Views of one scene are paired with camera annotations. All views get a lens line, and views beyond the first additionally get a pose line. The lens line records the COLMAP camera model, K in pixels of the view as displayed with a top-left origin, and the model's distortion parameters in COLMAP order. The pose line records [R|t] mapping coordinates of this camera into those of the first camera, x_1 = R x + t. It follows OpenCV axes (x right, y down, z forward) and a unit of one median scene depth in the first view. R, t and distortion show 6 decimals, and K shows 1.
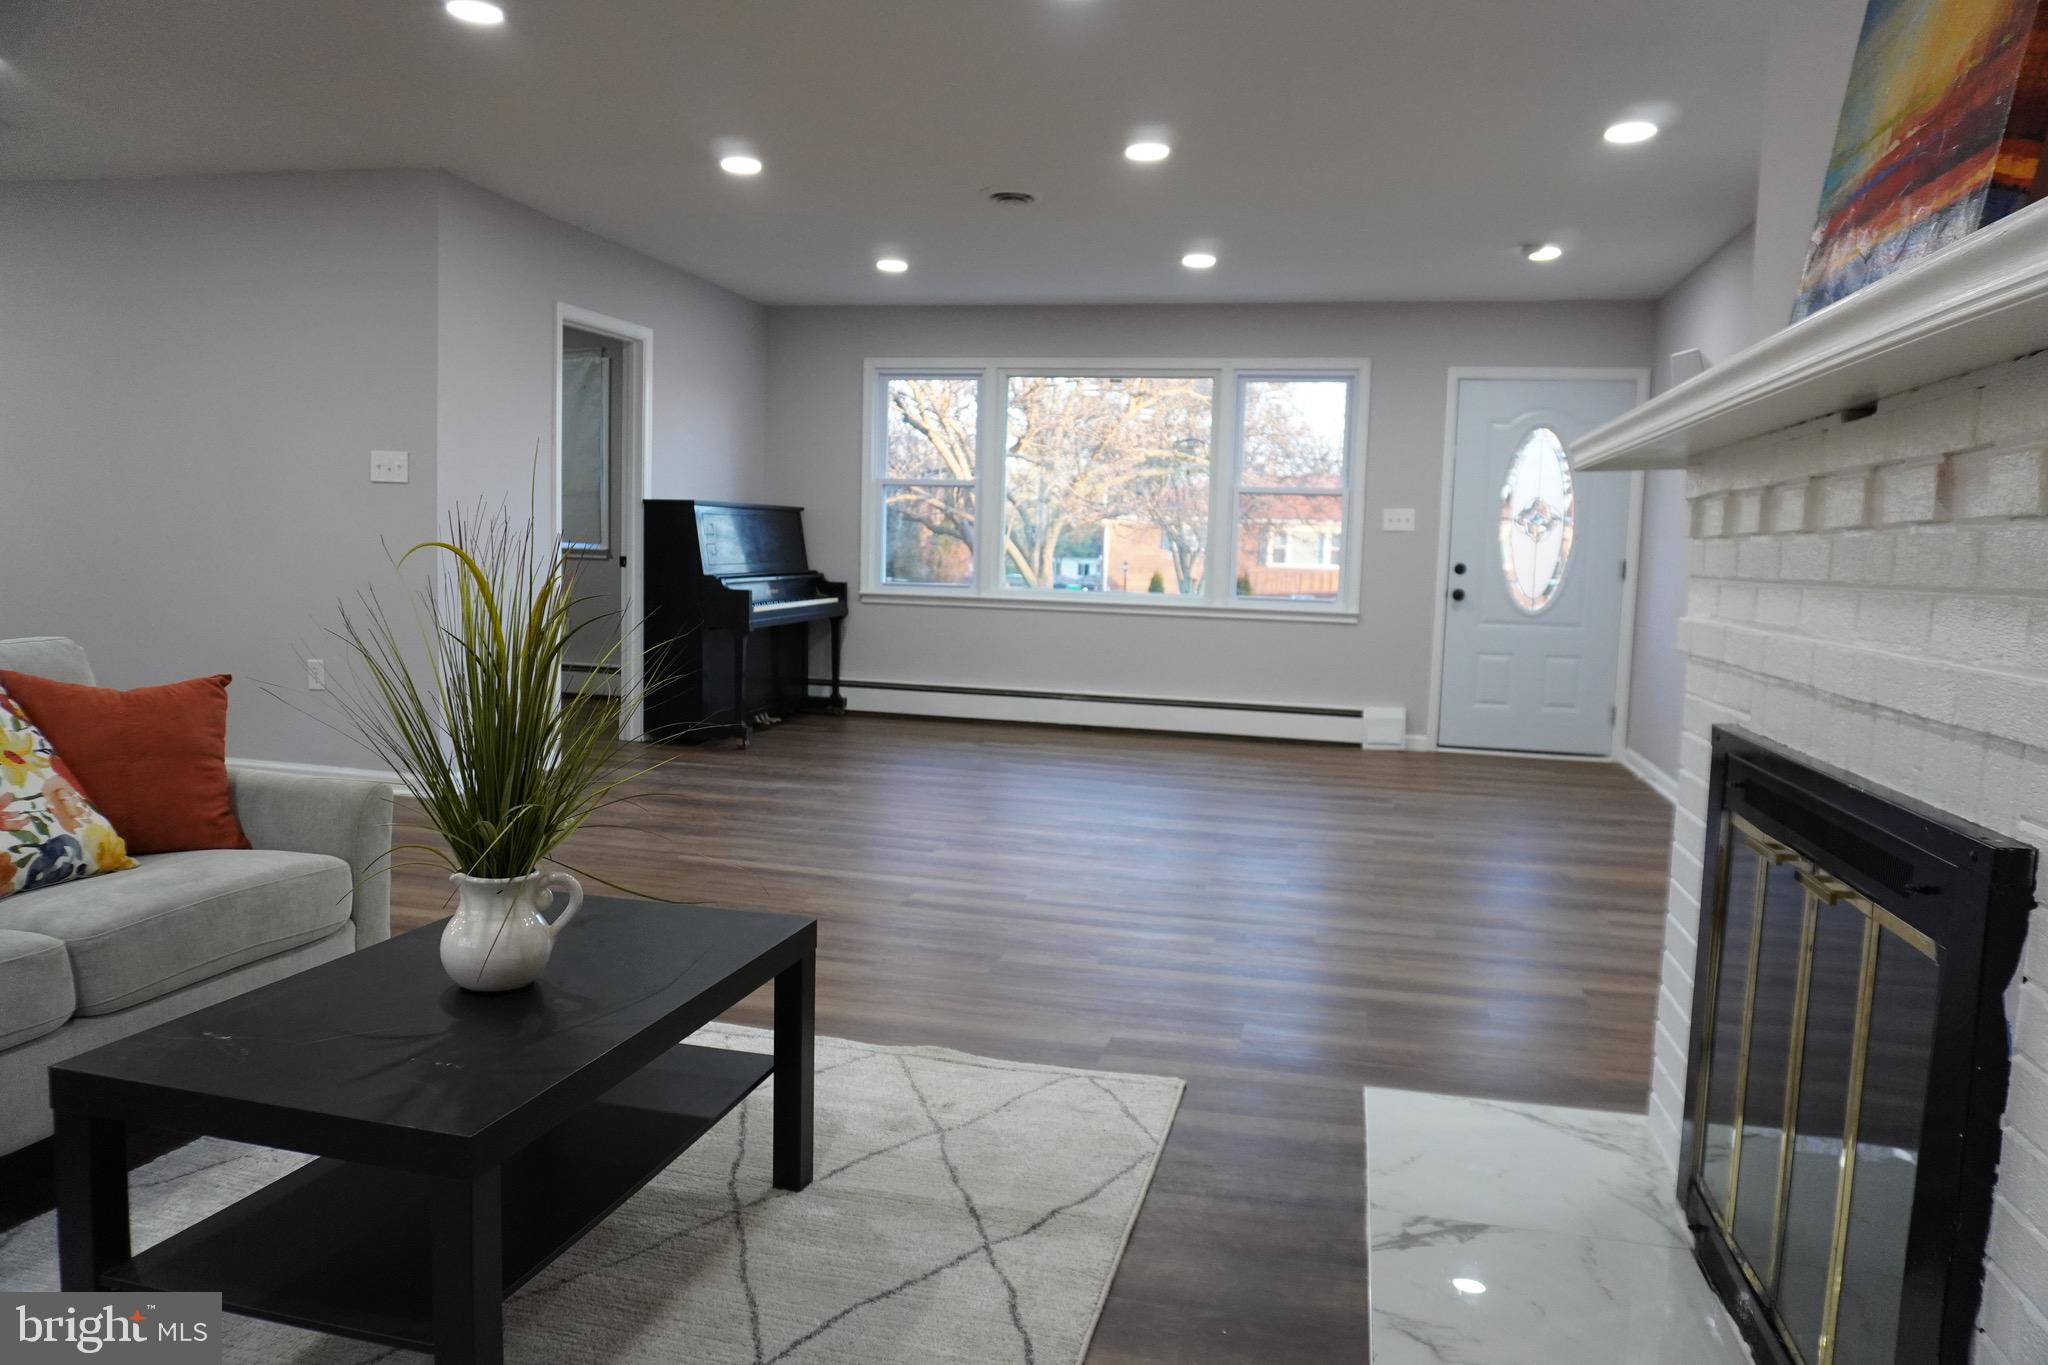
lens RADIAL K [[1375.0, 0, 1024.0], [0, 1375.0, 682.5], [0, 0, 1]] dist [-0.073292, 0.043409]
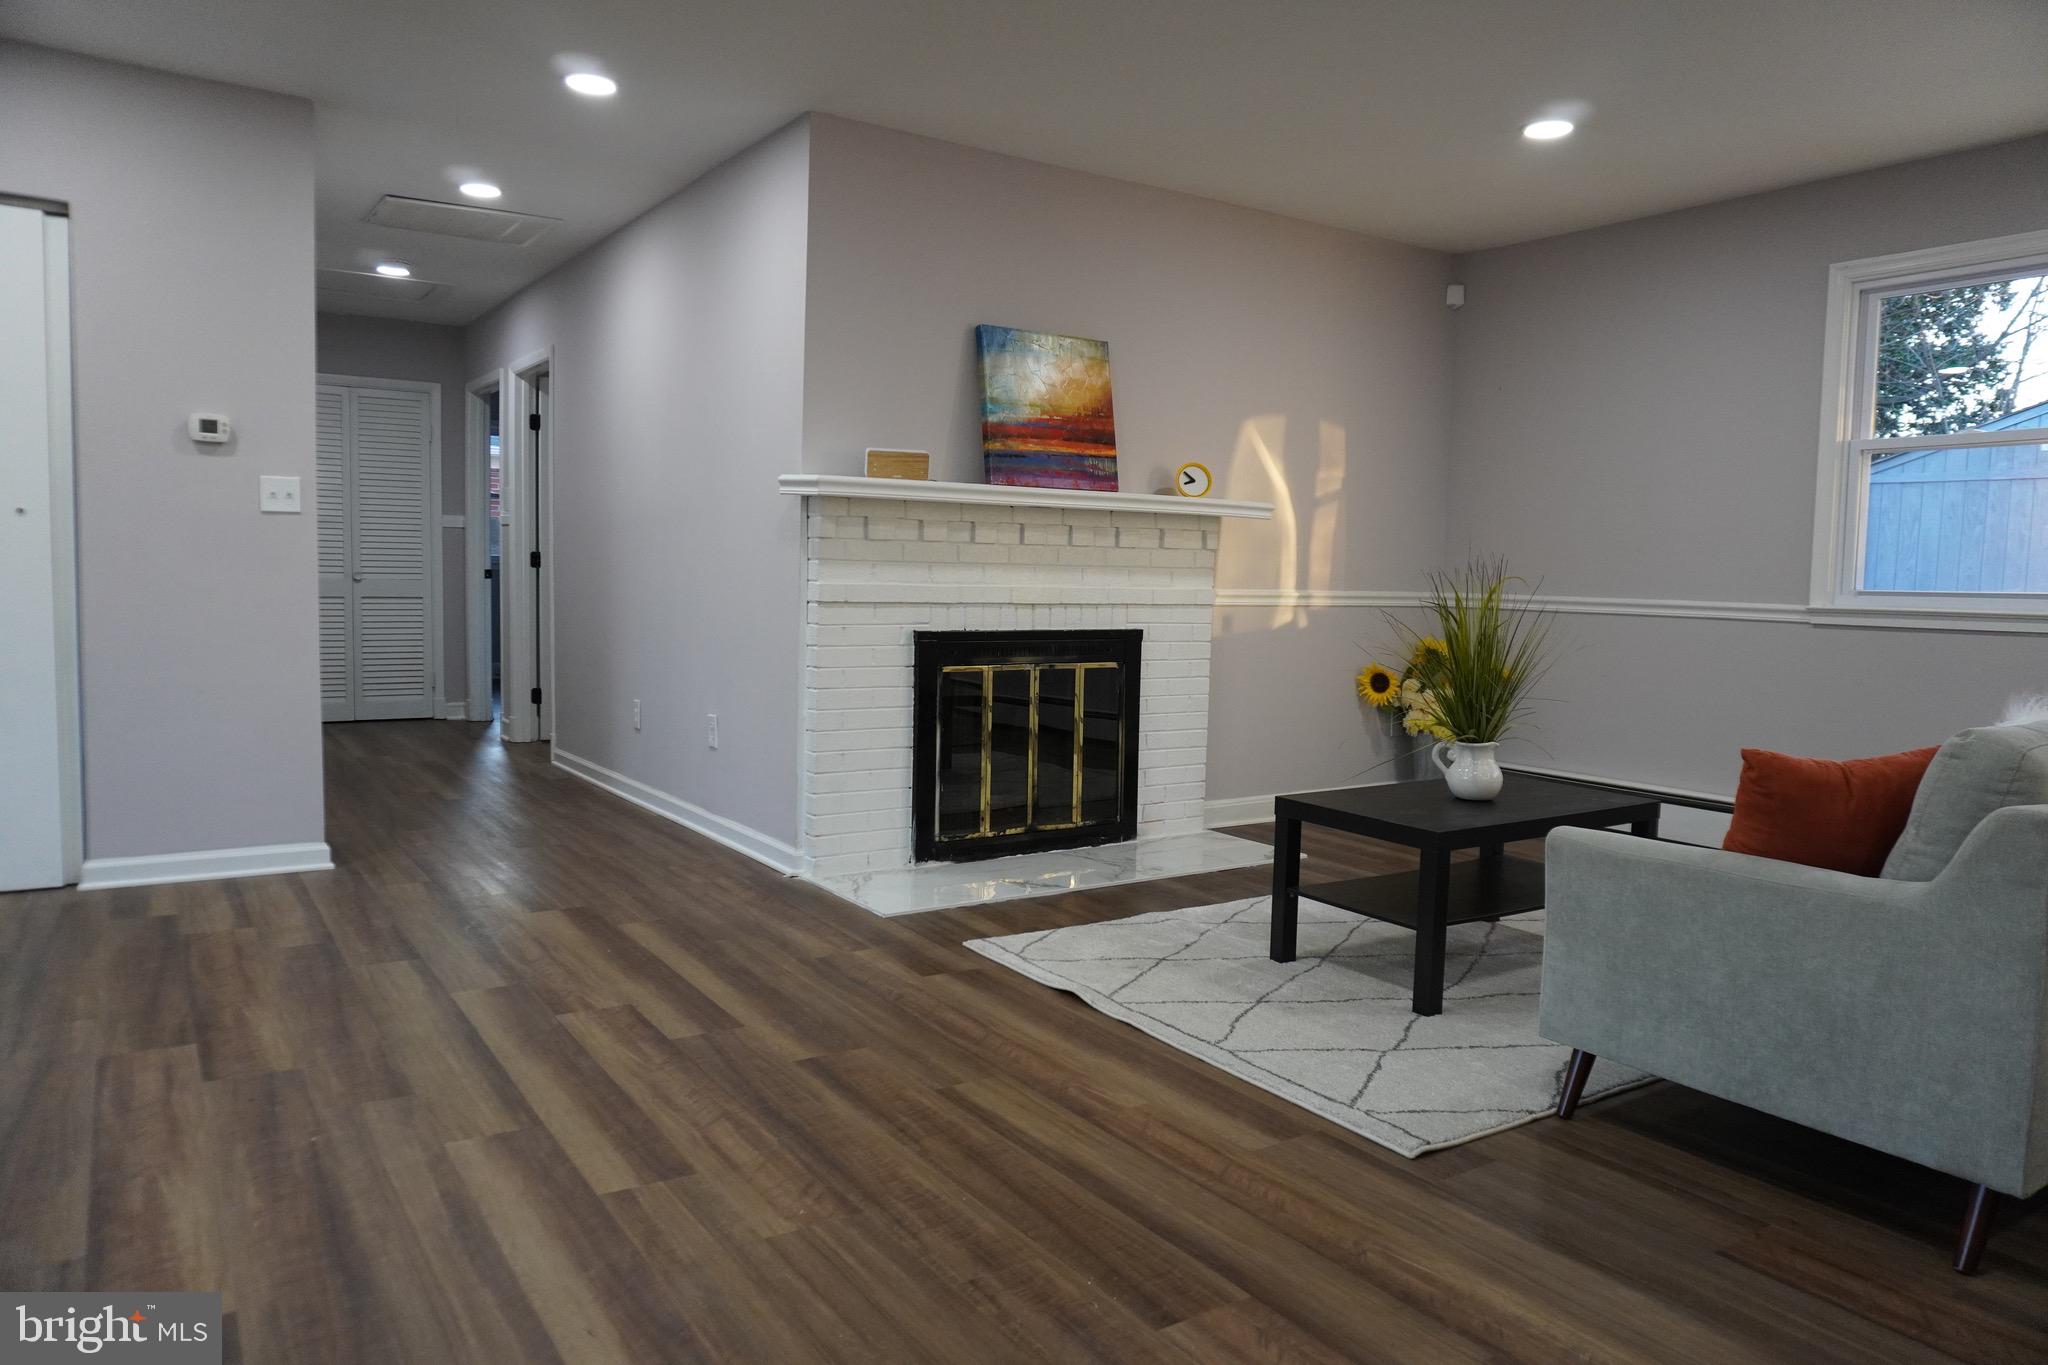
lens RADIAL K [[1375.0, 0, 1024.0], [0, 1375.0, 682.5], [0, 0, 1]] dist [-0.073292, 0.043409]
pose [[-0.739888, -0.105465, 0.664412, -0.715123], [0.013416, 0.985125, 0.171313, -0.178823], [-0.672597, 0.135666, -0.727467, 1.674796]]
